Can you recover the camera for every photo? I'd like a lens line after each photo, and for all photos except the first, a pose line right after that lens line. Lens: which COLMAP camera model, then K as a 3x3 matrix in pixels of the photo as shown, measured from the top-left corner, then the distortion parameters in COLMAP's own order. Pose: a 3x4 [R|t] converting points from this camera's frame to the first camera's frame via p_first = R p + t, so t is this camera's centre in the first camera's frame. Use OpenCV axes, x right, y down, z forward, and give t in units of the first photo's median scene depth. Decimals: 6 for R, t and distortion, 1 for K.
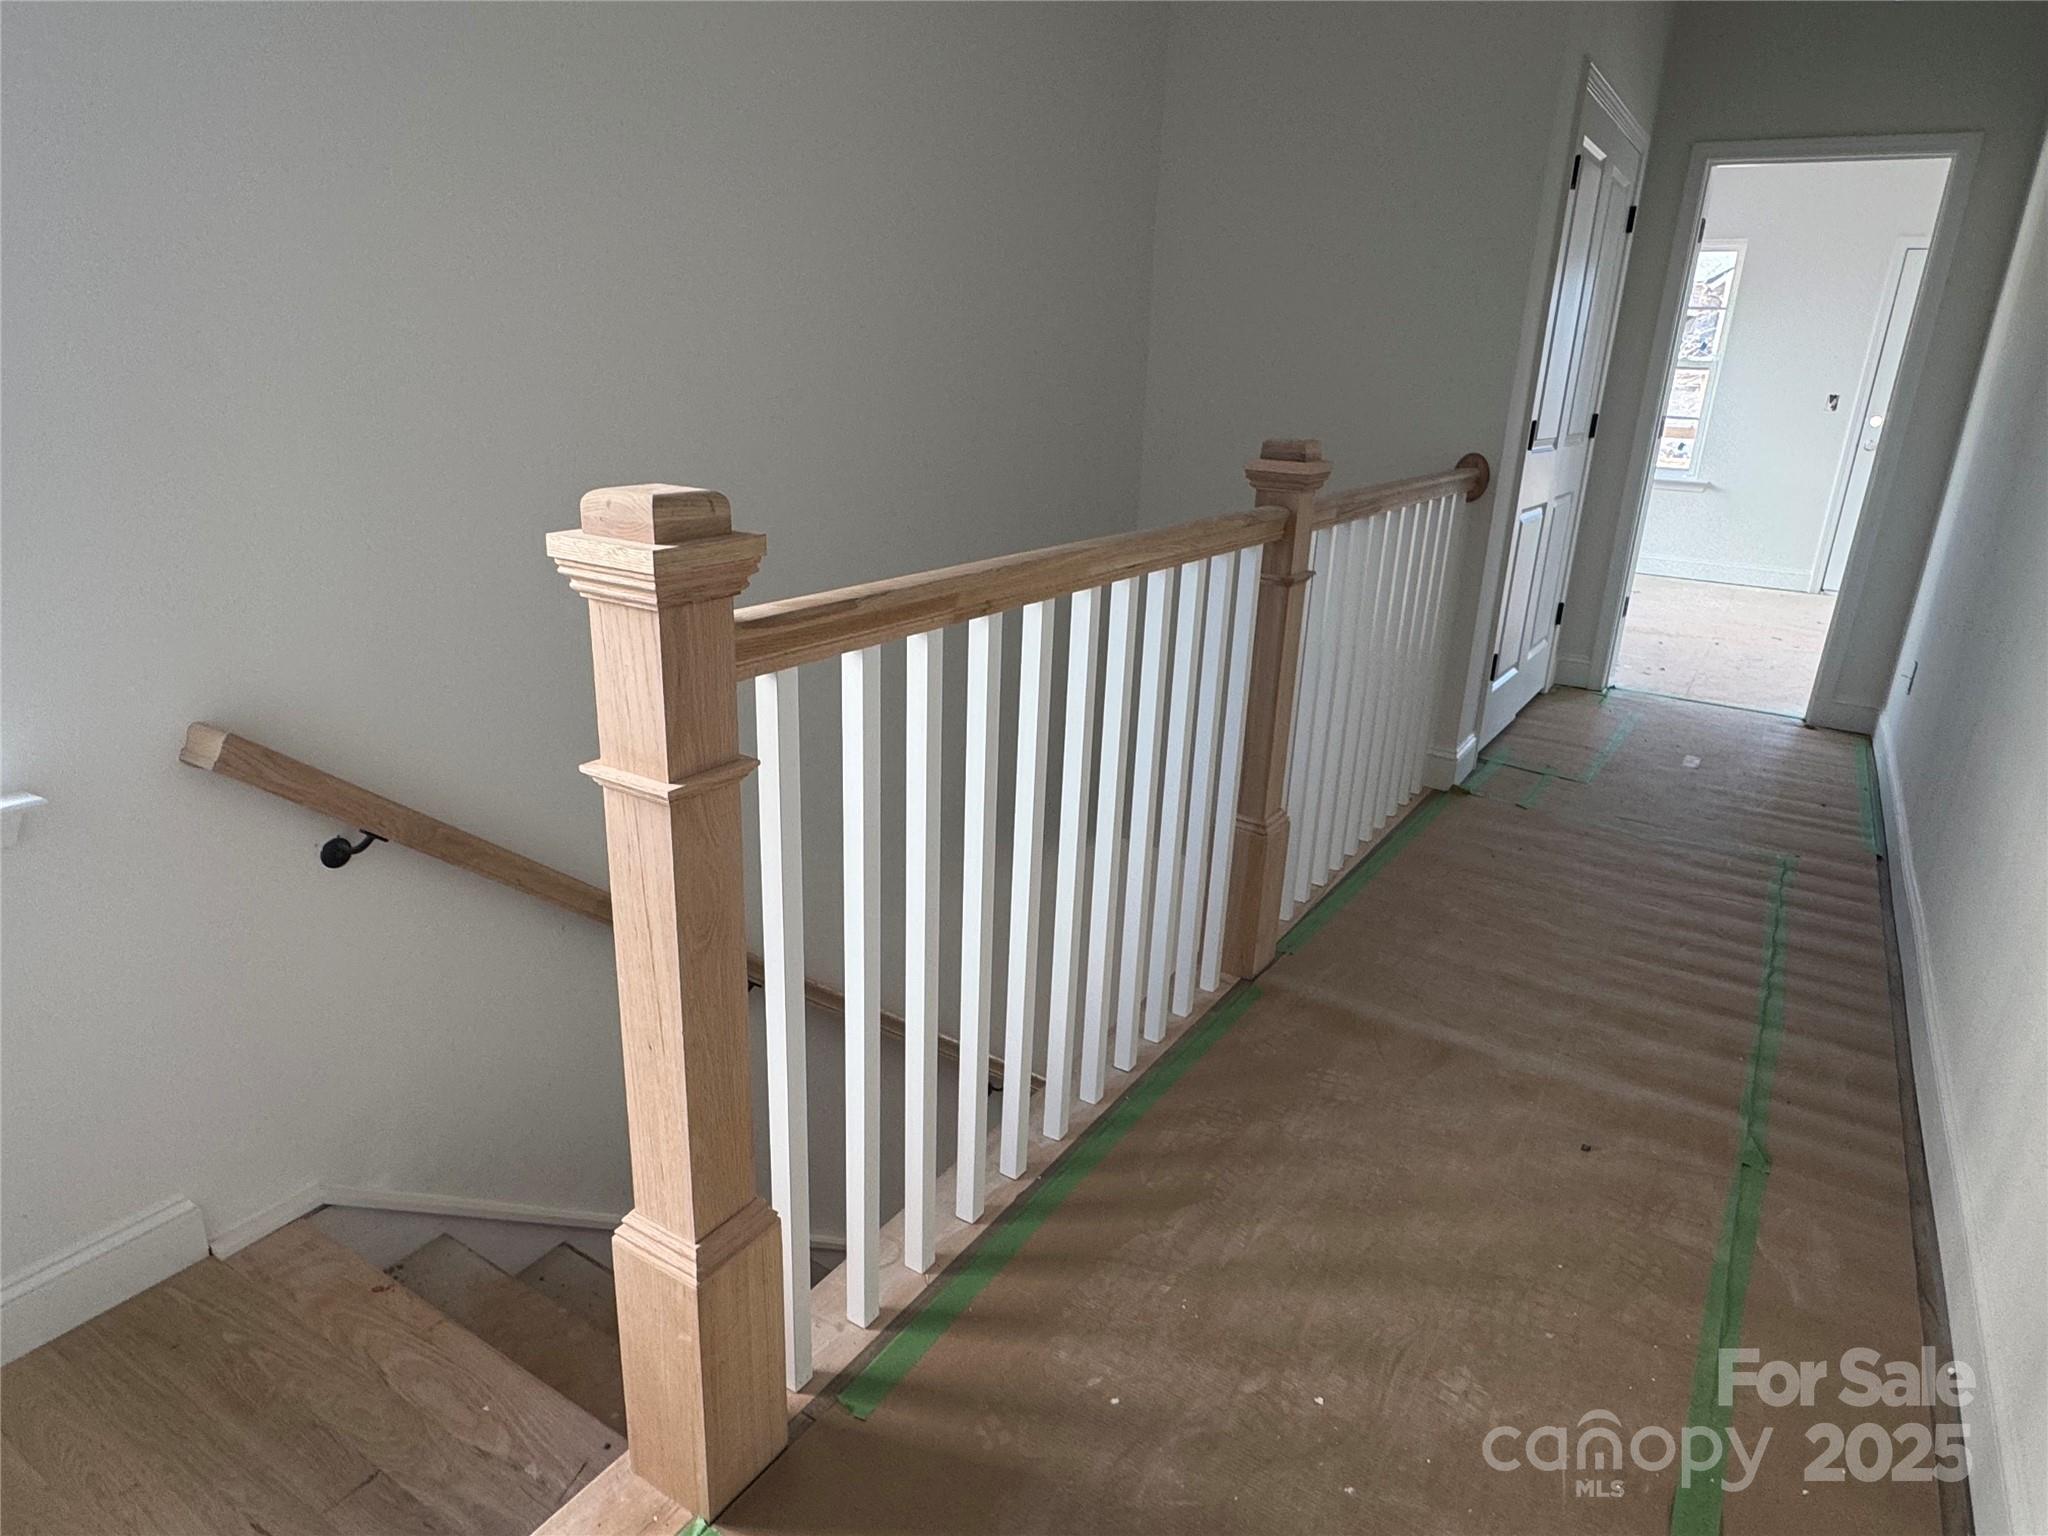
lens RADIAL K [[1227.8, 0, 1025.7], [0, 1227.8, 766.5], [0, 0, 1]] dist [-0.004995, 0.000868]
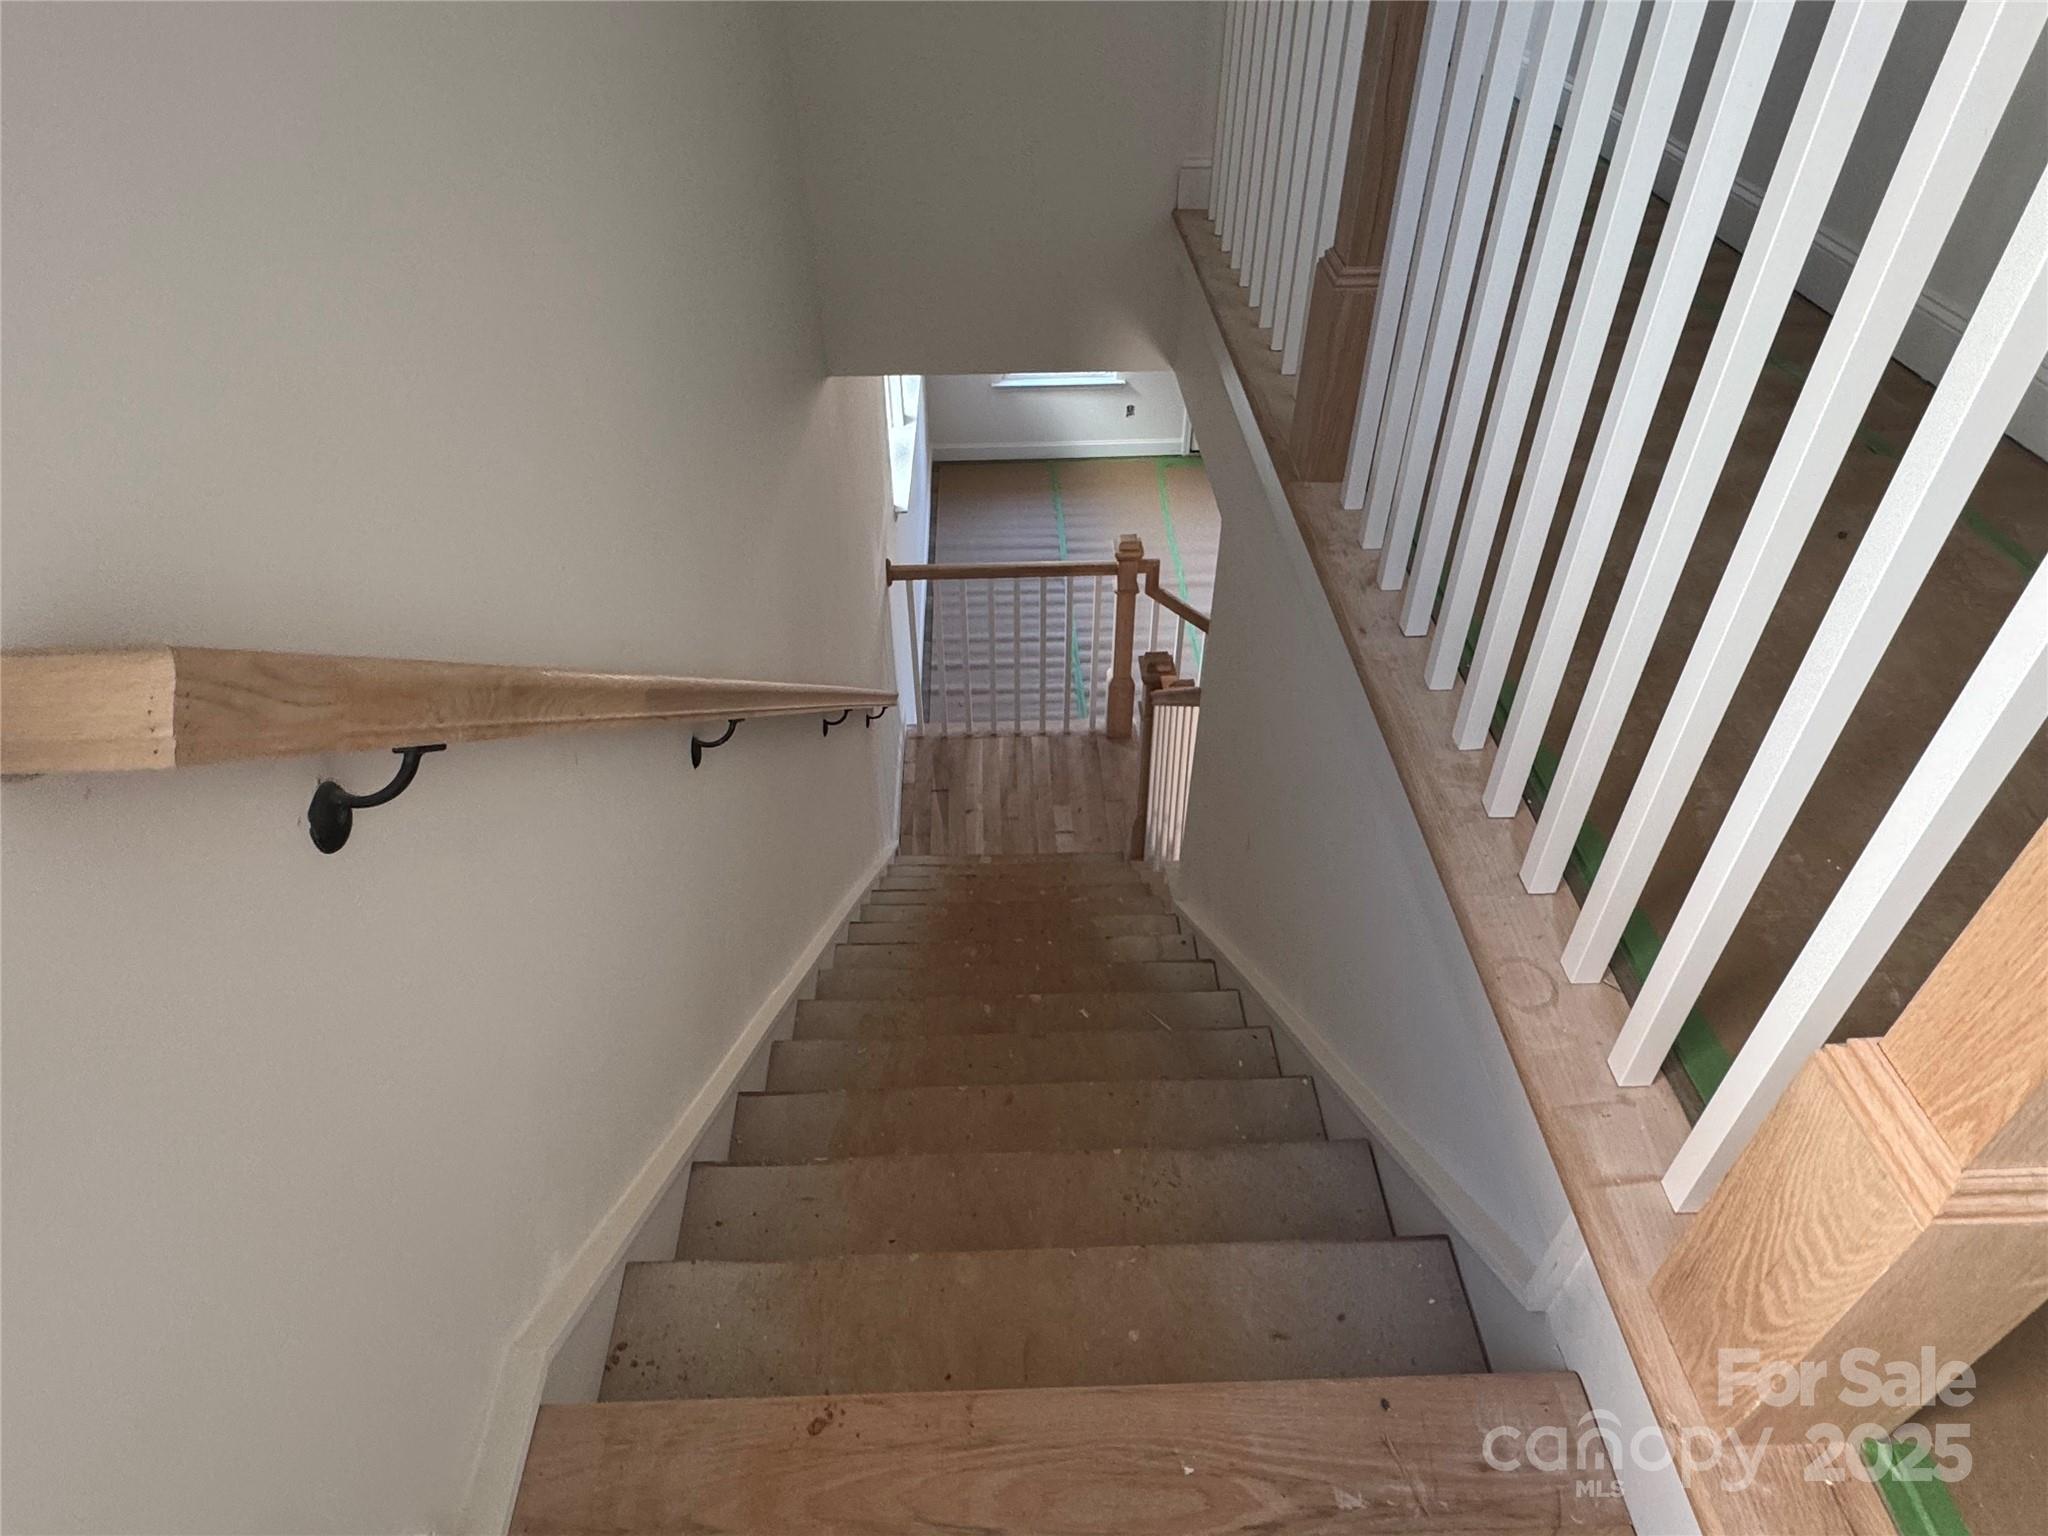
lens RADIAL K [[1227.8, 0, 1017.9], [0, 1227.8, 771.8], [0, 0, 1]] dist [-0.004995, 0.000868]
pose [[0.833724, -0.401526, 0.379054, -0.596846], [0.226194, 0.874571, 0.428907, -0.087393], [-0.503727, -0.271850, 0.819973, 0.605611]]
